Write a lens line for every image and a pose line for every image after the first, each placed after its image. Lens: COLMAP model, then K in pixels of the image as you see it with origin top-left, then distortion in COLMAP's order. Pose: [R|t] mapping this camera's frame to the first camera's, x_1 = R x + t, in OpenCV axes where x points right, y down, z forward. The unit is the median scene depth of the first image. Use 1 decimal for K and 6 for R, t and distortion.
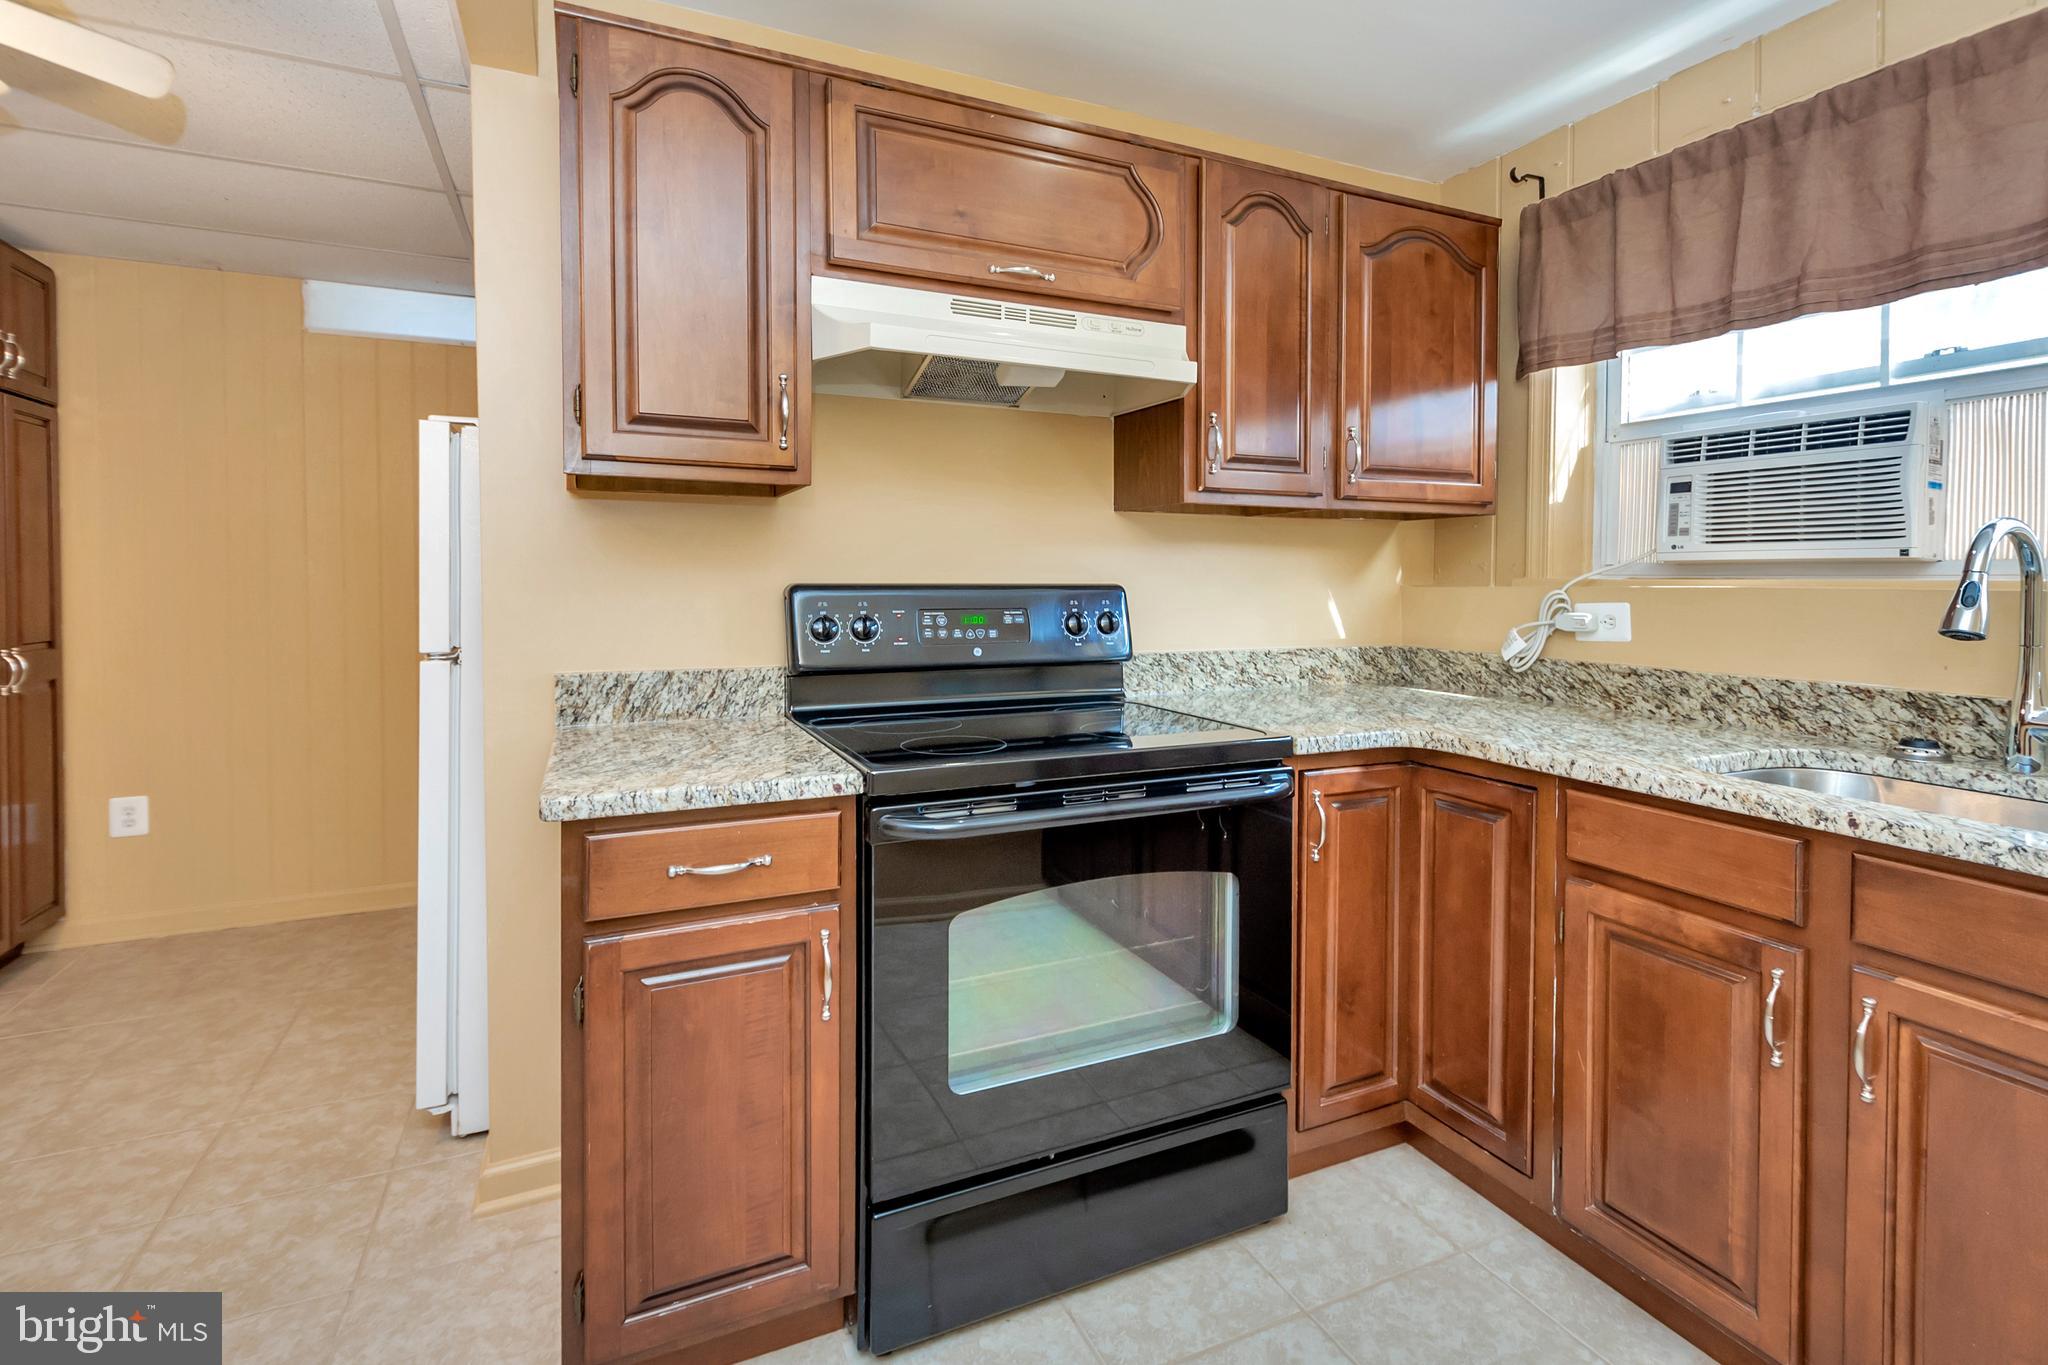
lens RADIAL K [[925.1, 0, 975.4], [0, 925.1, 590.8], [0, 0, 1]] dist [0.014928, -0.001079]
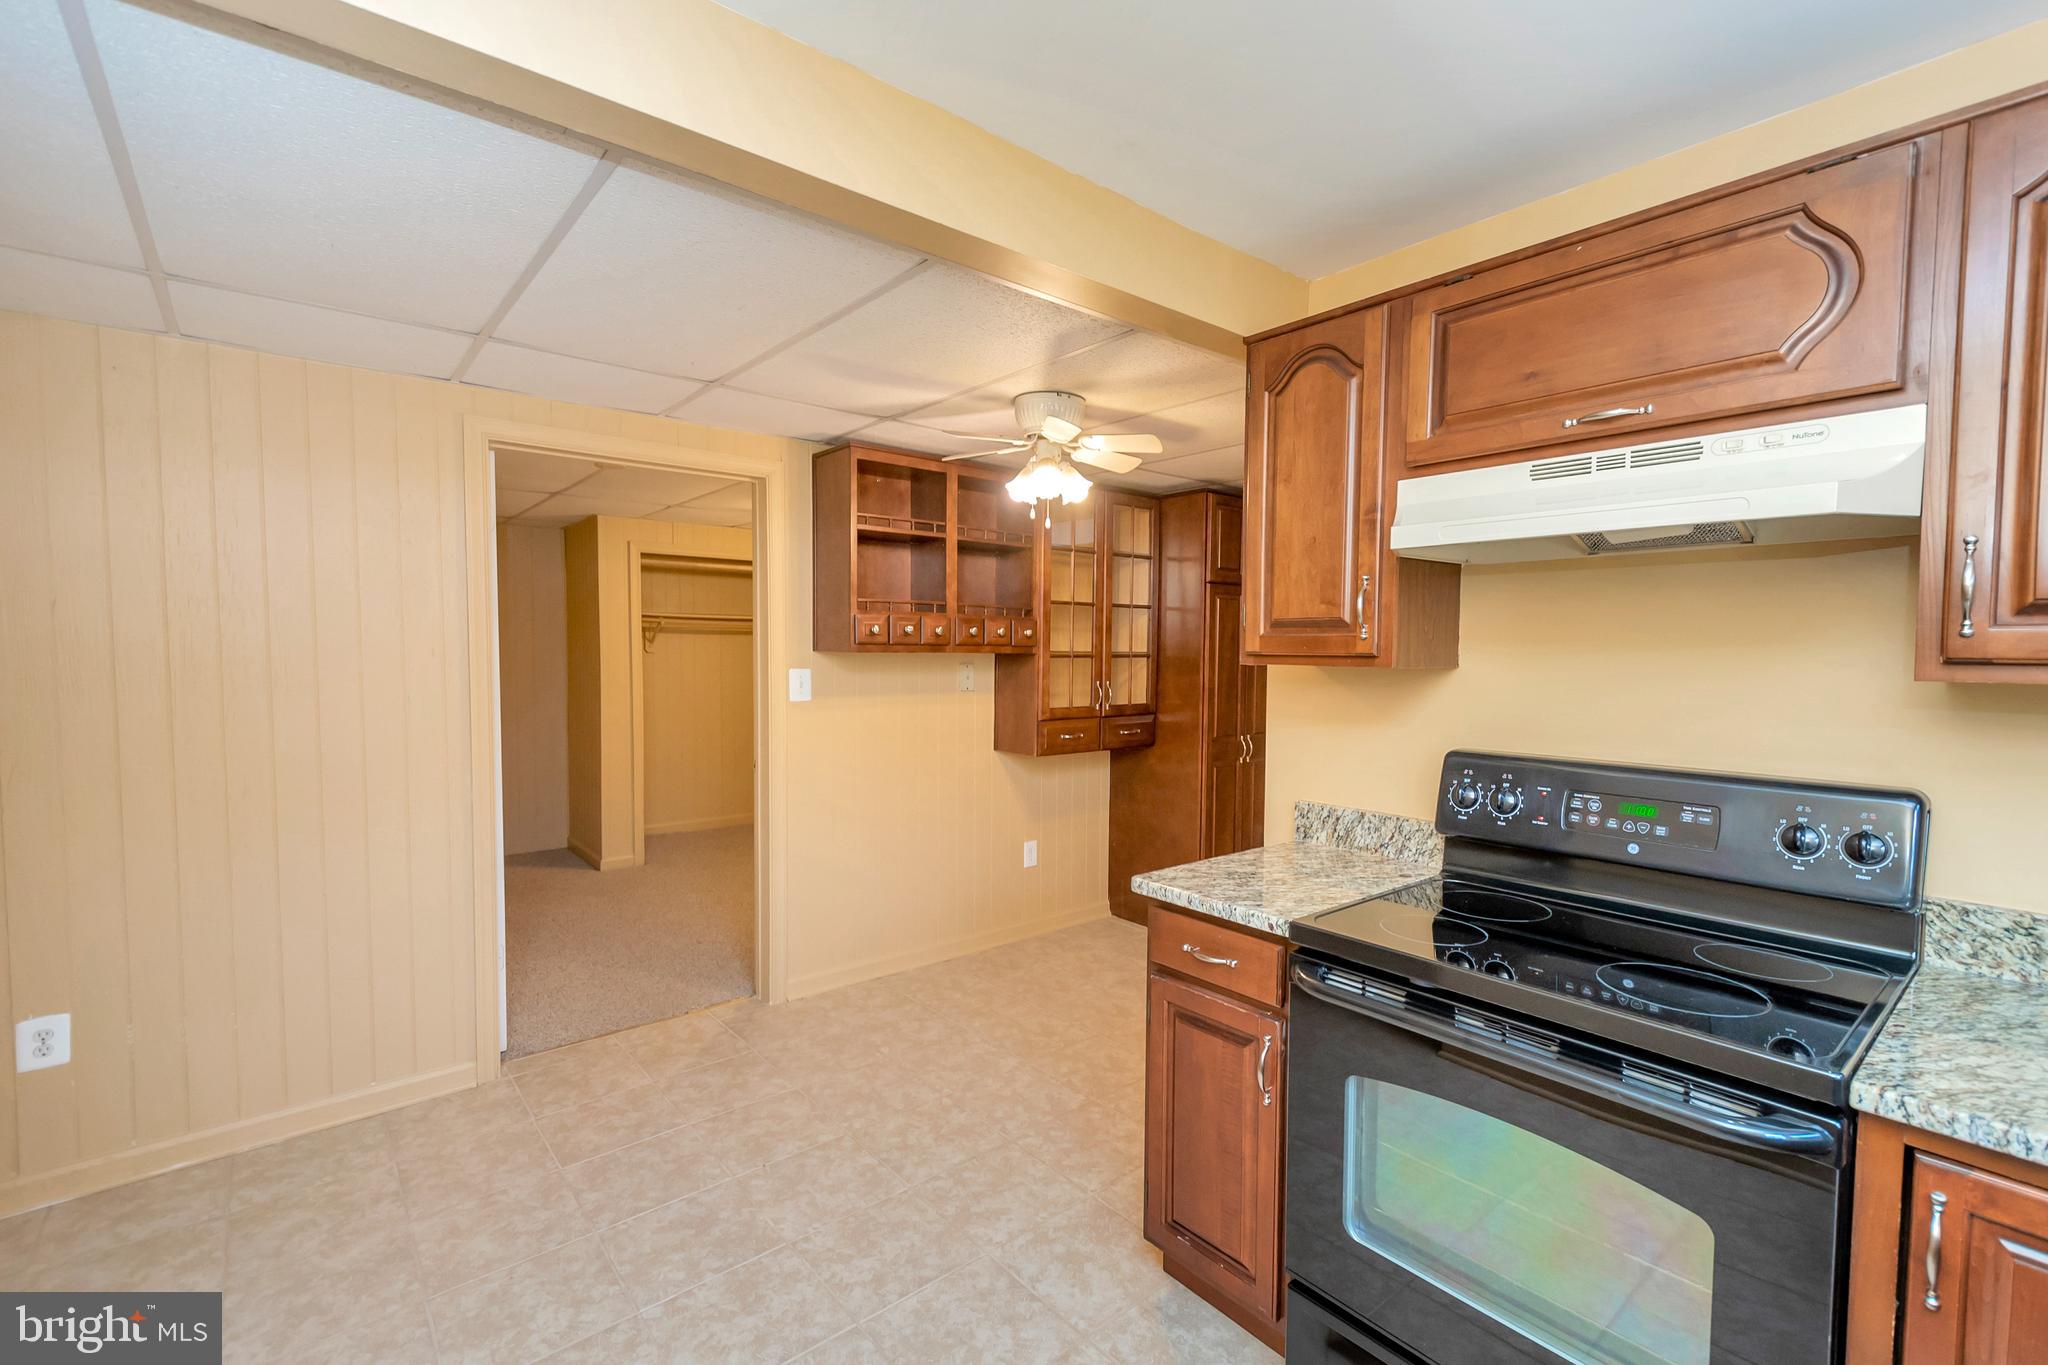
lens RADIAL K [[925.1, 0, 1105.8], [0, 925.1, 691.8], [0, 0, 1]] dist [0.014928, -0.001079]
pose [[0.319893, 0.044359, -0.946415, 0.669871], [-0.014828, 0.999015, 0.041813, -0.109942], [0.947338, 0.000658, 0.320236, 0.269358]]
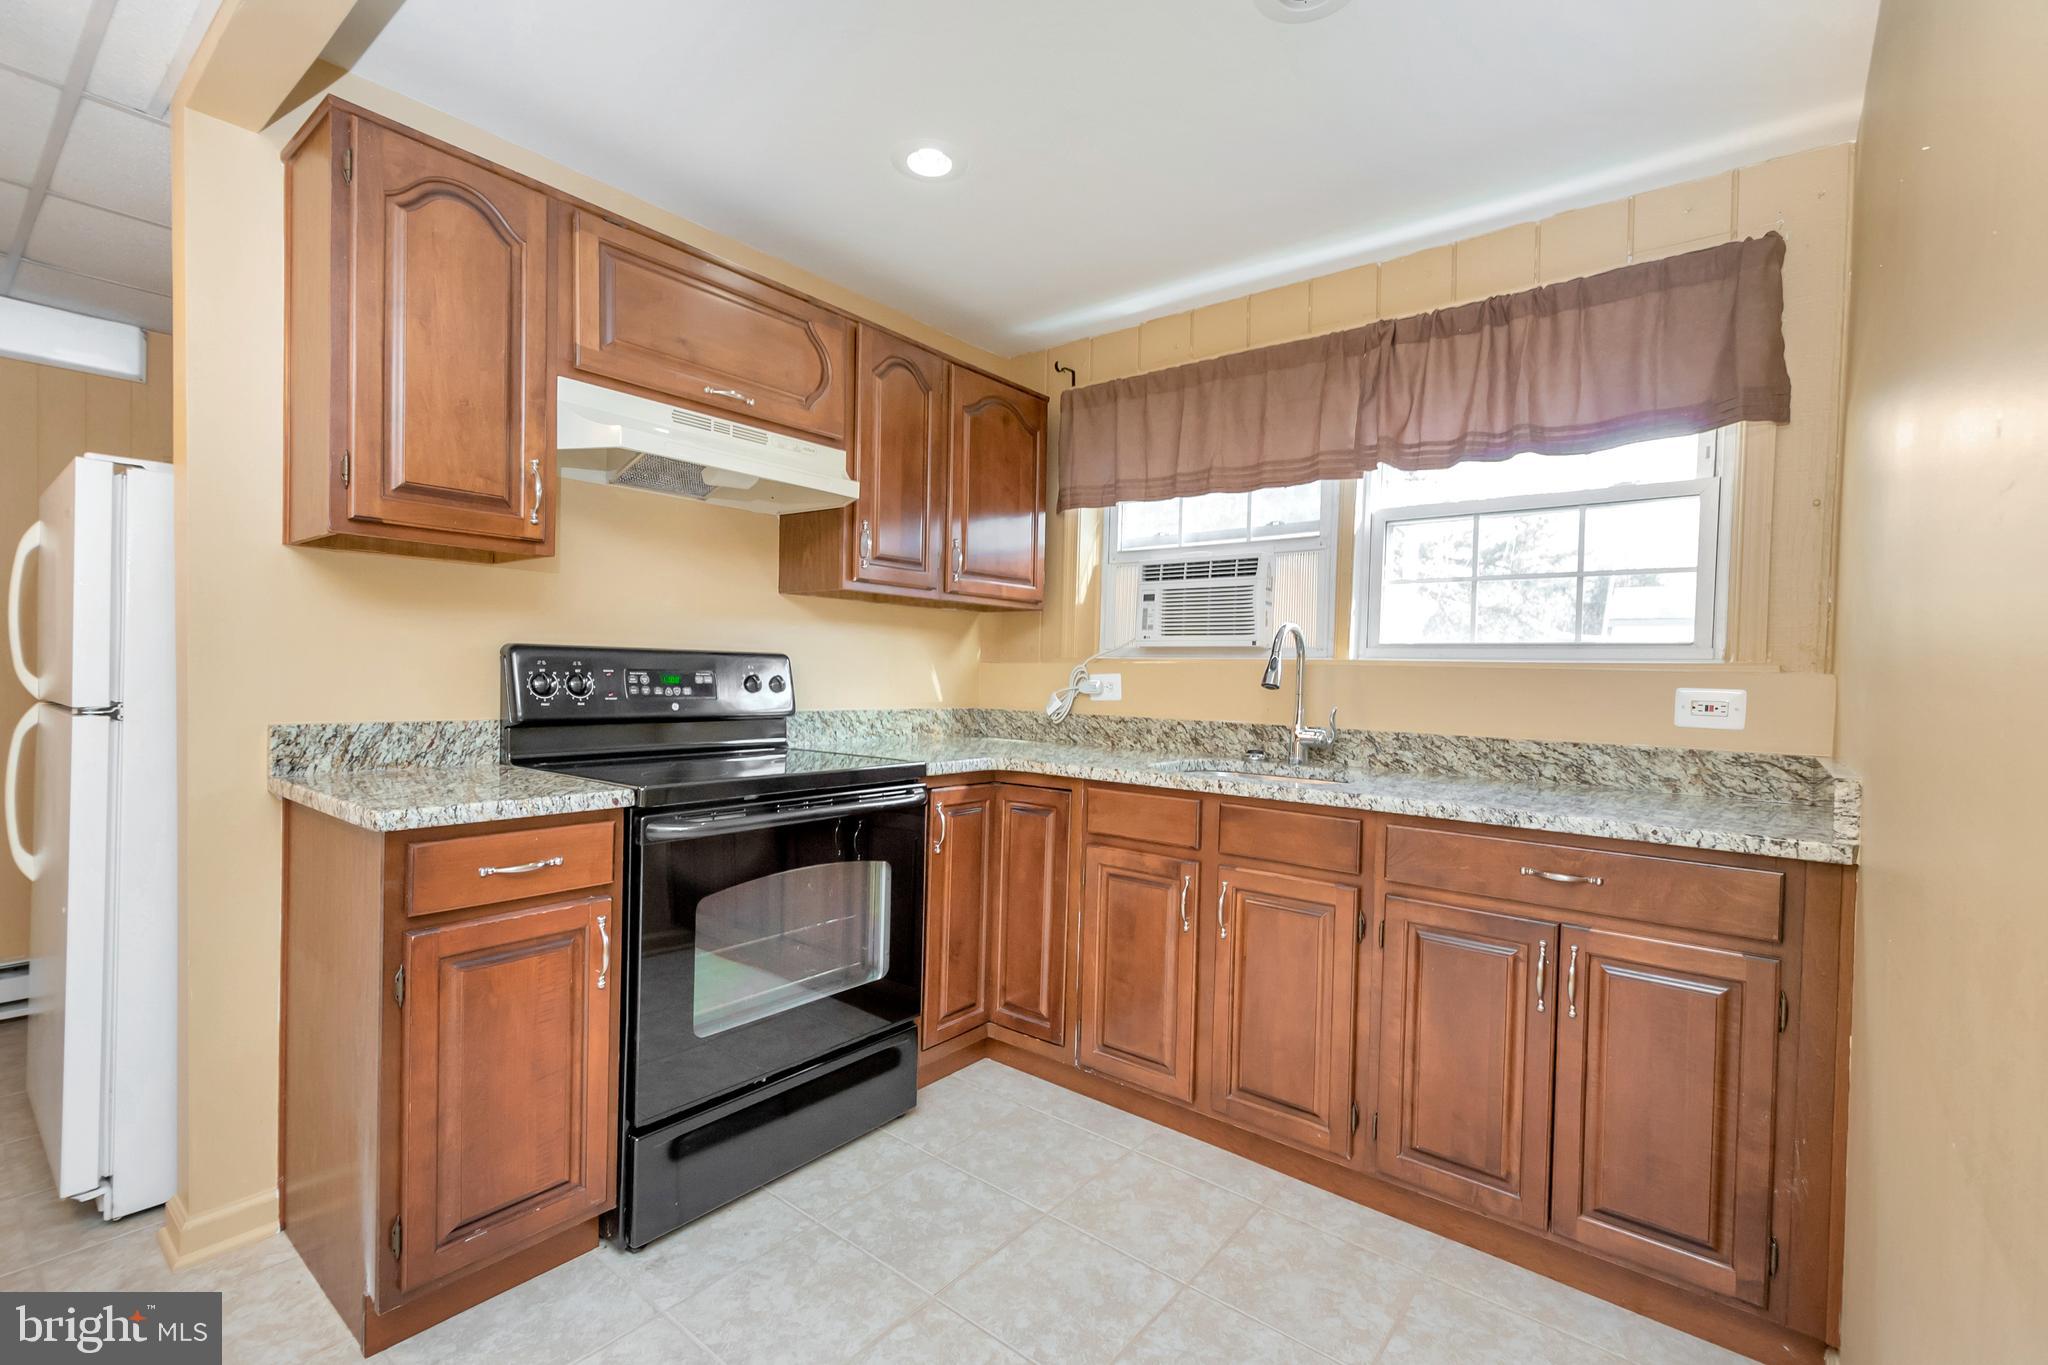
lens RADIAL K [[925.1, 0, 994.7], [0, 925.1, 703.0], [0, 0, 1]] dist [0.014928, -0.001079]
pose [[0.882837, -0.001634, 0.469676, -0.198386], [-0.012239, 0.999574, 0.026482, 0.025827], [-0.469519, -0.029127, 0.882442, -0.245323]]
